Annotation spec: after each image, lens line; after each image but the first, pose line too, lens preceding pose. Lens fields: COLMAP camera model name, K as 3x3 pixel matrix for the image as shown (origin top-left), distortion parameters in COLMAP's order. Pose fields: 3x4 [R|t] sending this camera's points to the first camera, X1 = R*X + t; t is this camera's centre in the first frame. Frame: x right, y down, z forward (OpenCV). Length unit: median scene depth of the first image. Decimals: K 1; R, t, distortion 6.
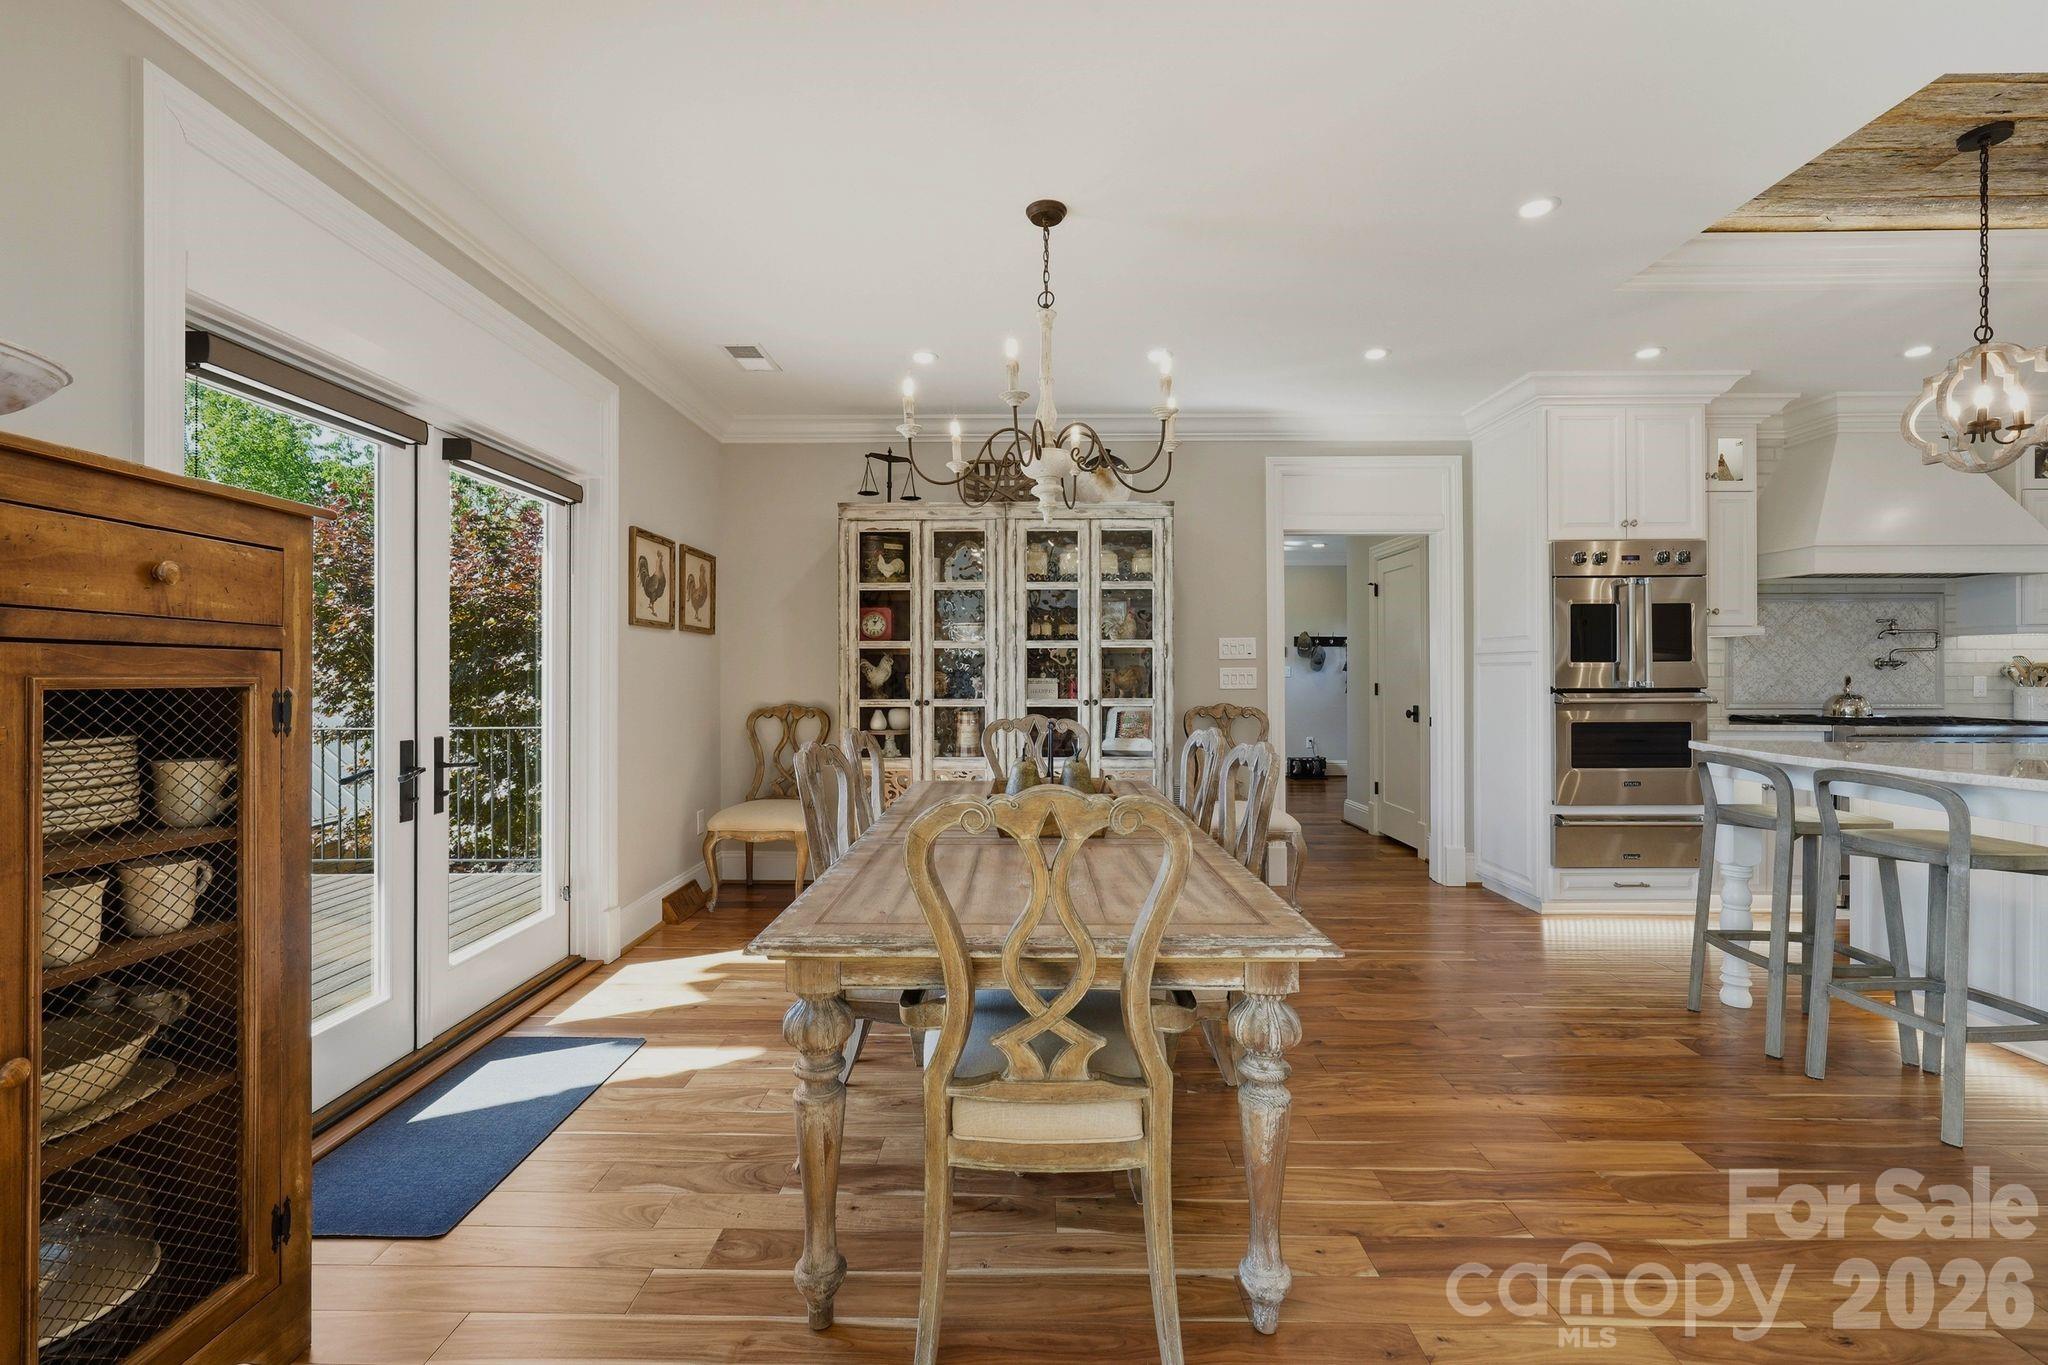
lens RADIAL K [[839.3, 0, 1035.3], [0, 839.3, 678.6], [0, 0, 1]] dist [-0.018255, 0.000272]
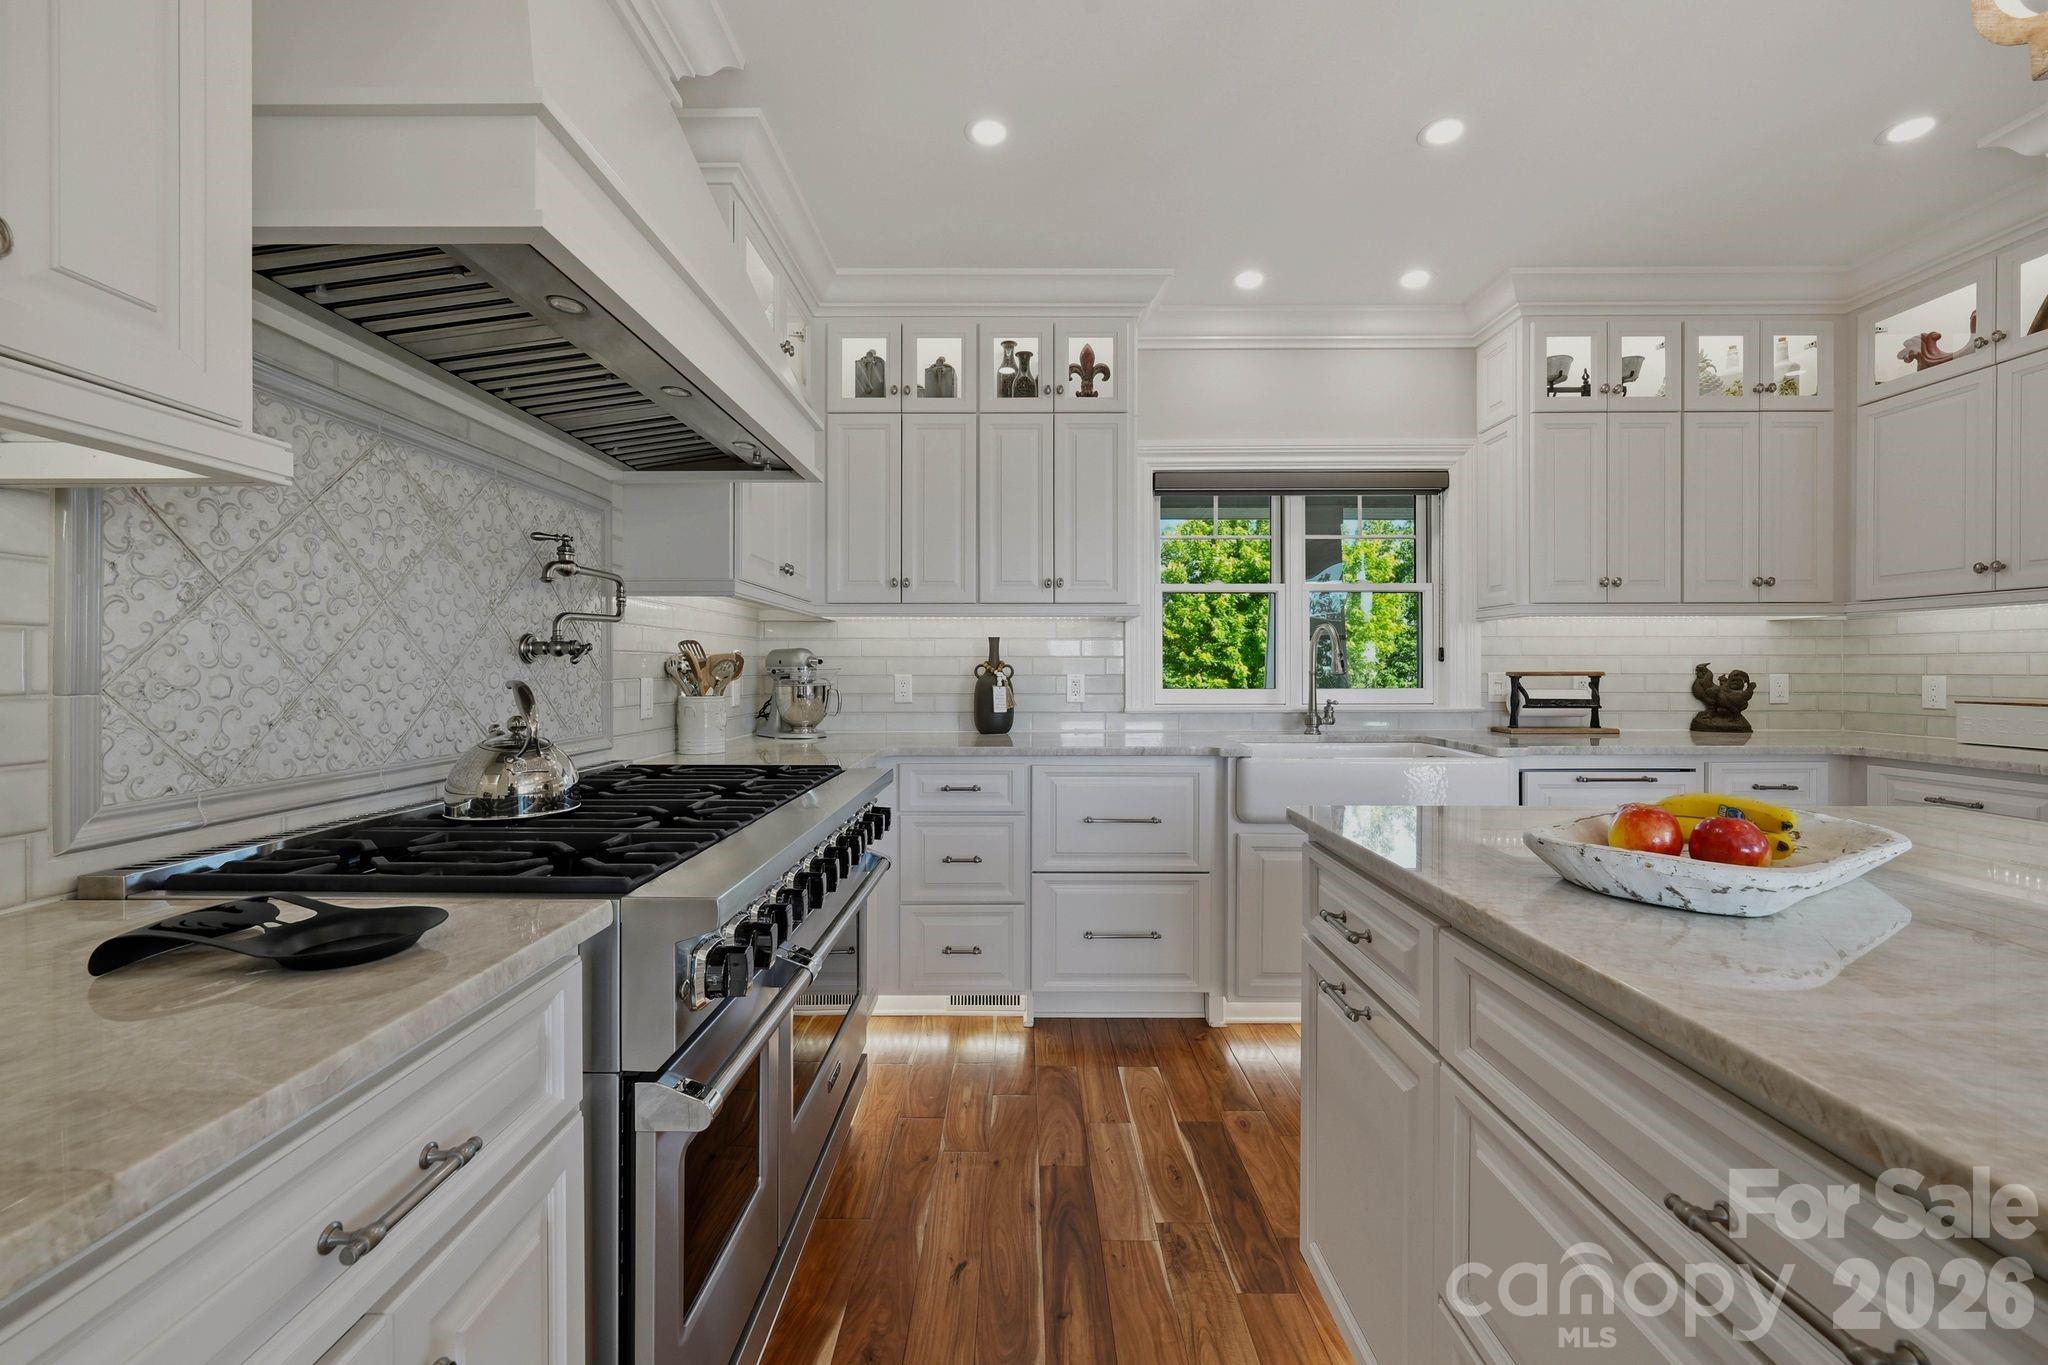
lens RADIAL K [[839.3, 0, 1029.2], [0, 839.3, 673.9], [0, 0, 1]] dist [-0.018255, 0.000272]
pose [[0.009709, -0.003929, 0.999945, 0.634476], [-0.002624, 0.999989, 0.003954, -0.008165], [-0.999949, -0.002662, 0.009698, 0.760617]]
